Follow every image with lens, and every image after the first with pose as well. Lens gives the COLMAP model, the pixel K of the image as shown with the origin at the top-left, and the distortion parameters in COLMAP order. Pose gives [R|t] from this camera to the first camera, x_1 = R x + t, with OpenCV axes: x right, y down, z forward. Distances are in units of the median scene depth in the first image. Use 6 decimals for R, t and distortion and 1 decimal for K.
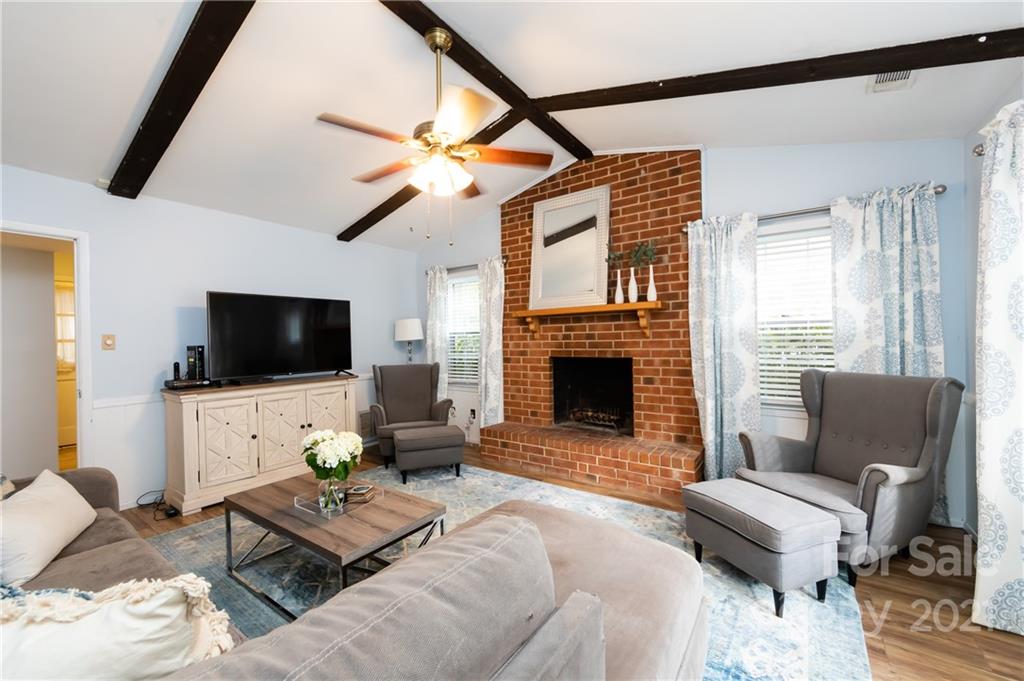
lens RADIAL K [[399.8, 0, 516.0], [0, 399.8, 342.6], [0, 0, 1]] dist [-0.004049, -0.000990]
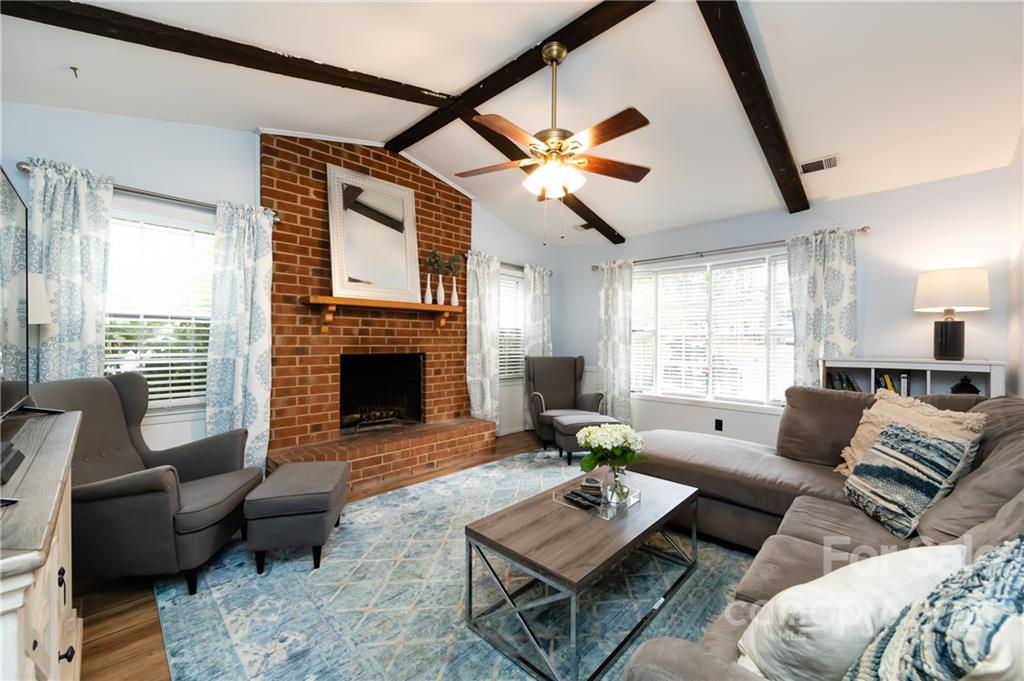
lens RADIAL K [[399.8, 0, 514.7], [0, 399.8, 342.2], [0, 0, 1]] dist [-0.004049, -0.000990]
pose [[0.153093, 0.011695, 0.988143, -0.798614], [-0.005736, 0.999924, -0.010945, 0.019108], [-0.988195, -0.003993, 0.153149, 0.589515]]
